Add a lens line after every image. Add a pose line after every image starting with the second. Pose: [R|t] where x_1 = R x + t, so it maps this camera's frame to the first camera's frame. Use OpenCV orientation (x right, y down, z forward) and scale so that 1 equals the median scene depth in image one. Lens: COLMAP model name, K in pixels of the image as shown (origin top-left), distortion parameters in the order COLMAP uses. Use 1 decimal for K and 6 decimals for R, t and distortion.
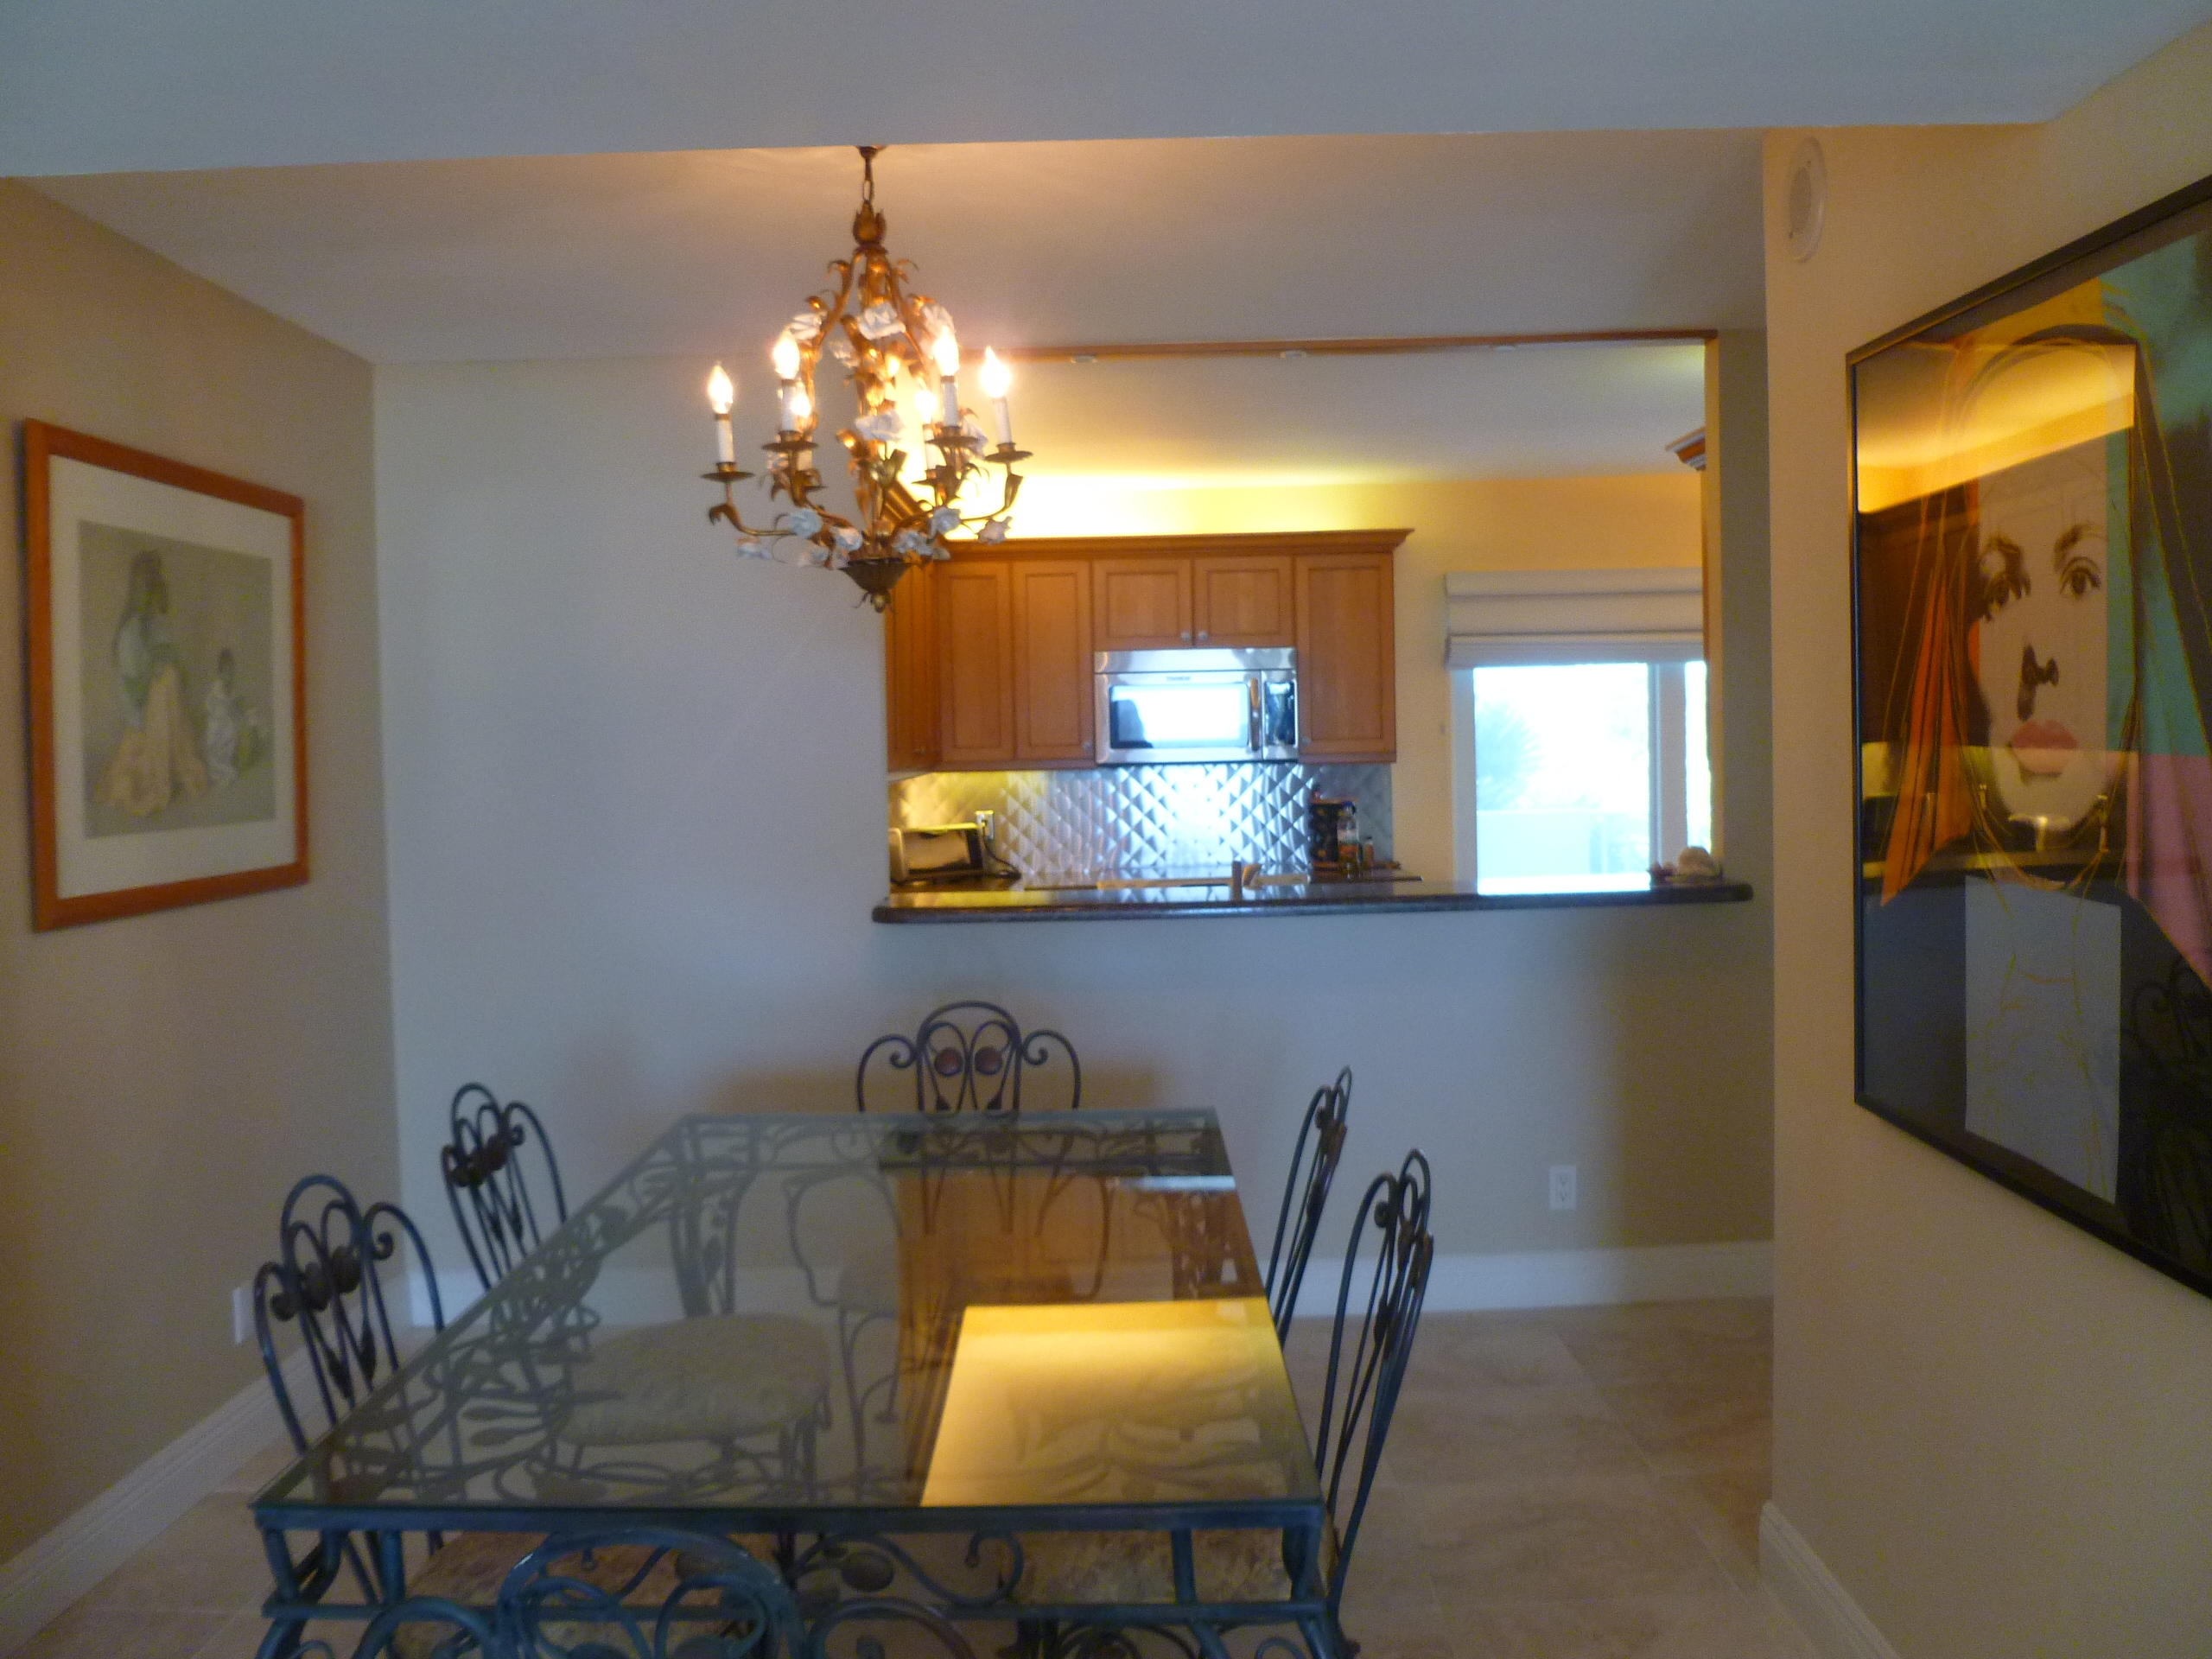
lens RADIAL K [[1854.8, 0, 1101.0], [0, 1854.8, 837.1], [0, 0, 1]] dist [-0.090330, 0.035681]
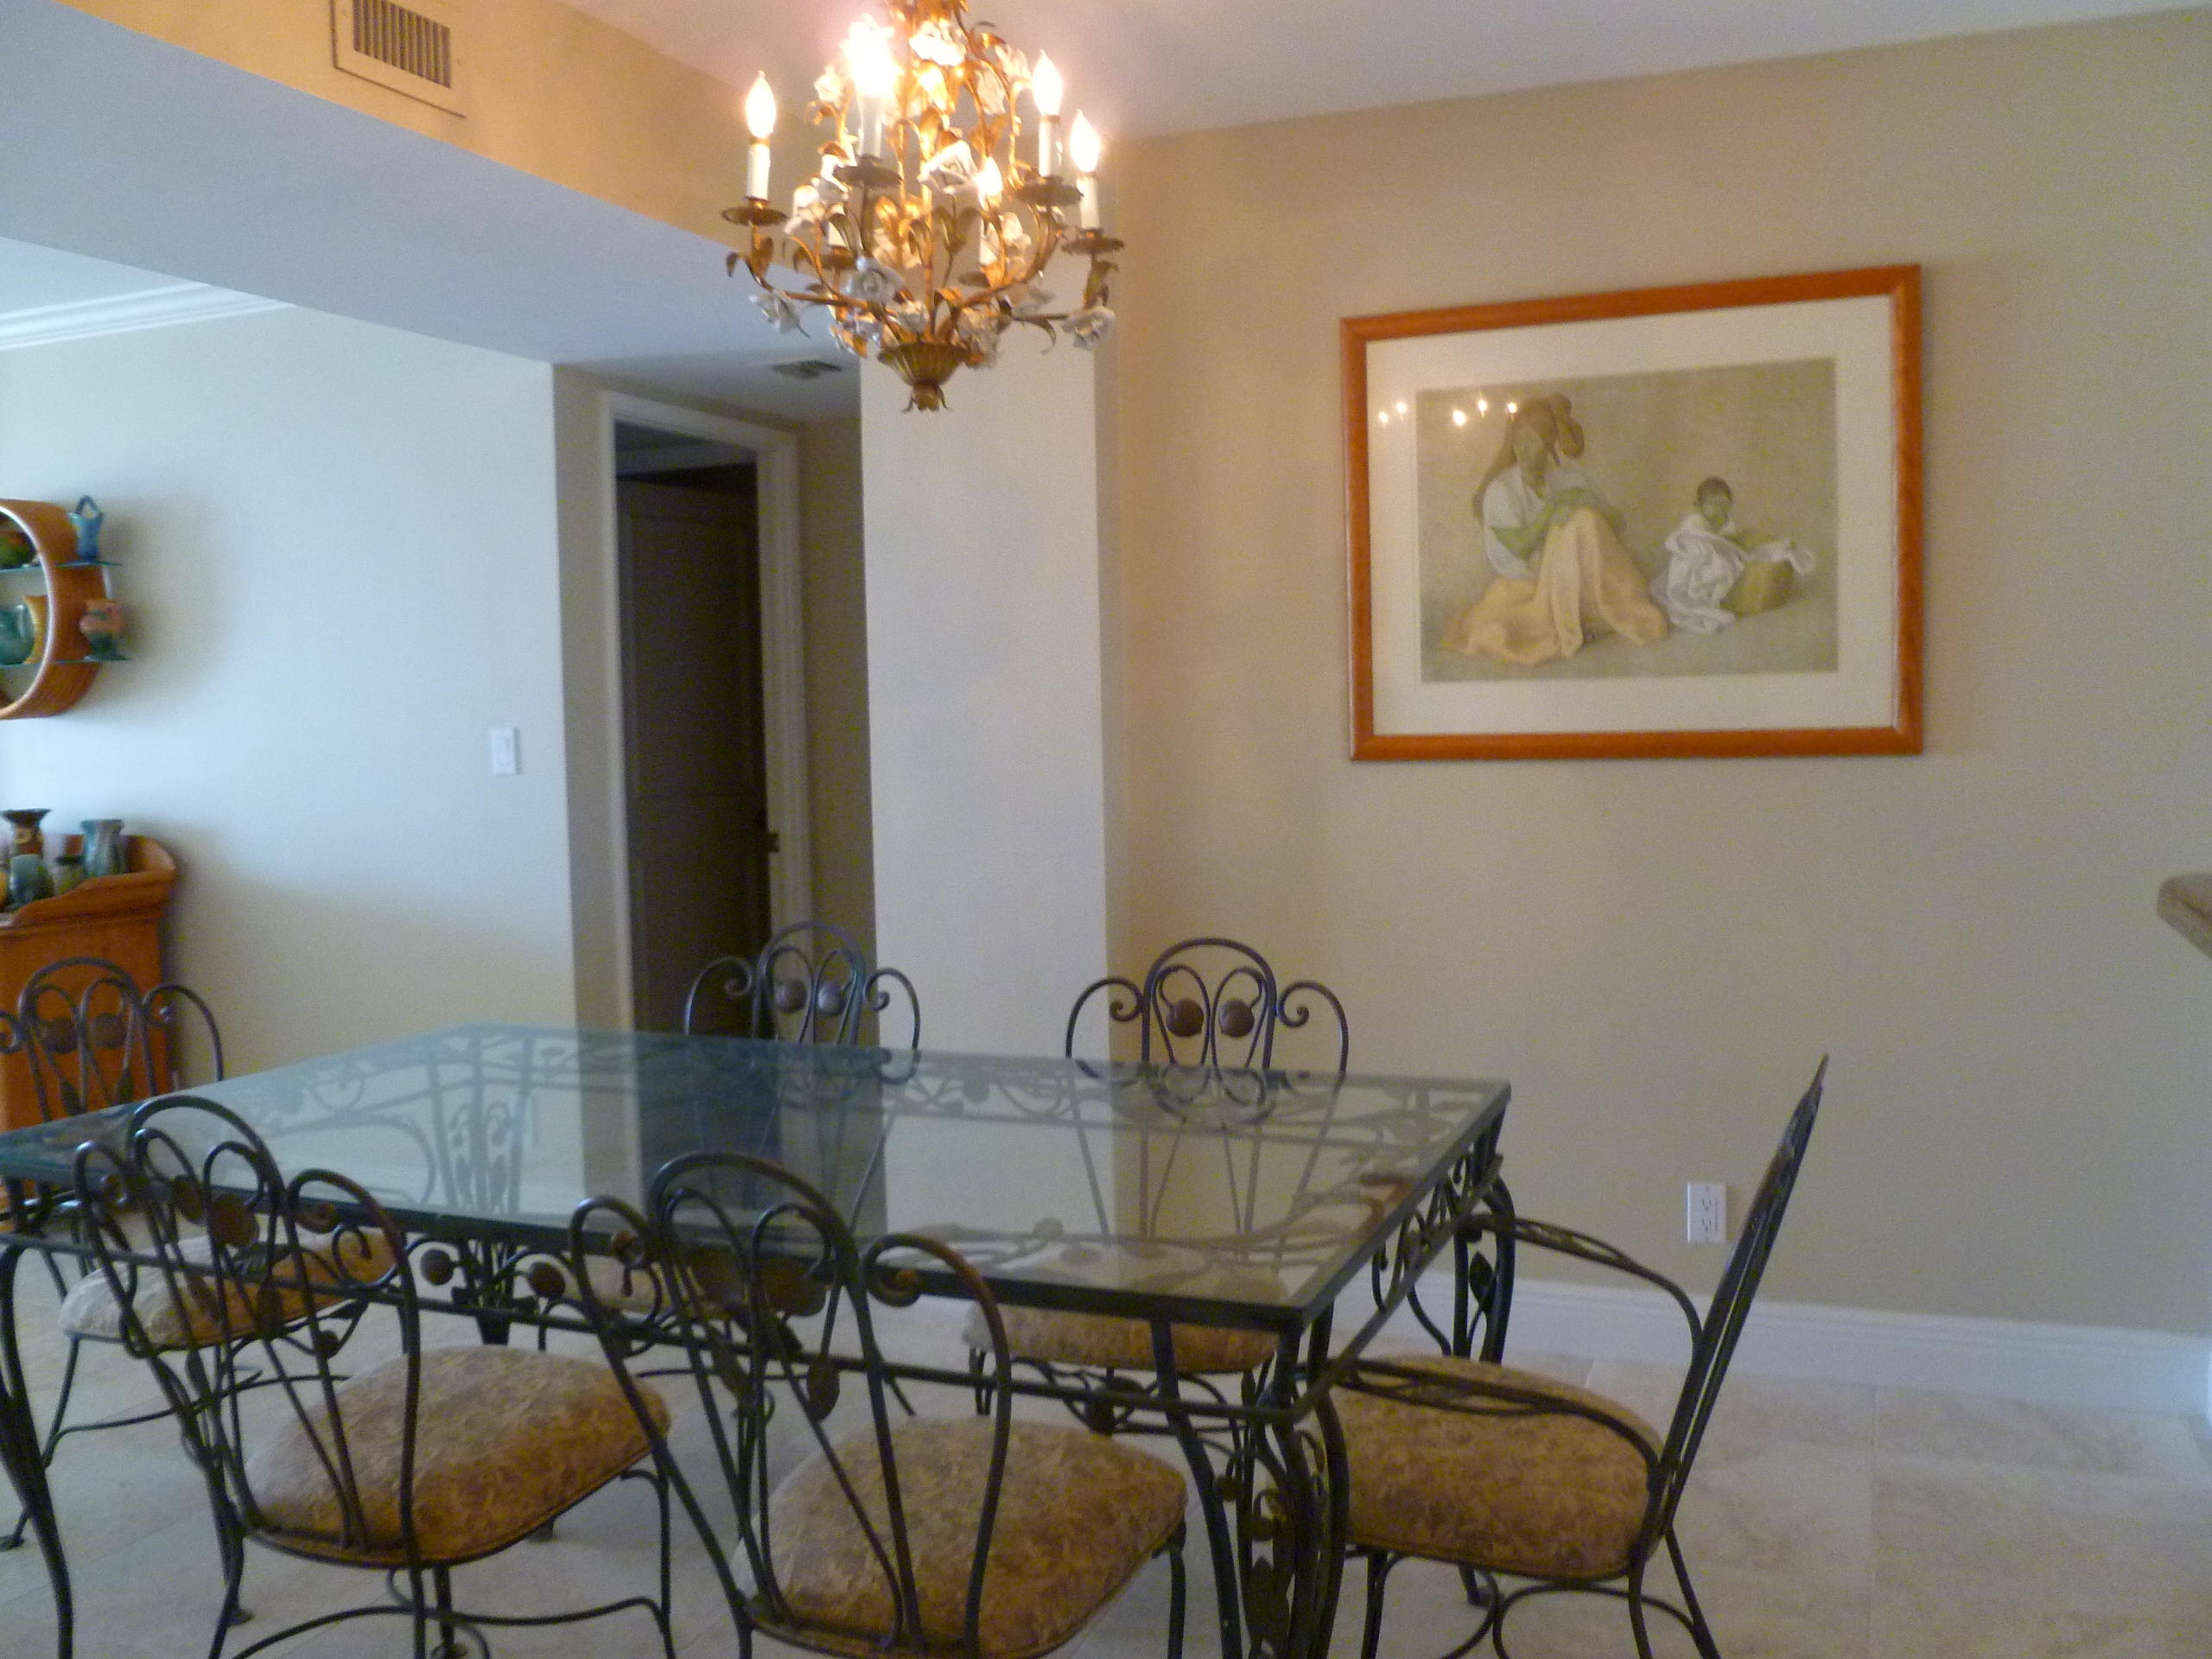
lens RADIAL K [[1854.8, 0, 1096.3], [0, 1854.8, 780.6], [0, 0, 1]] dist [-0.090330, 0.035681]
pose [[-0.372922, 0.059622, -0.925945, 0.506630], [-0.021972, 0.997086, 0.073052, -0.016082], [0.927603, 0.047587, -0.370525, 1.139980]]
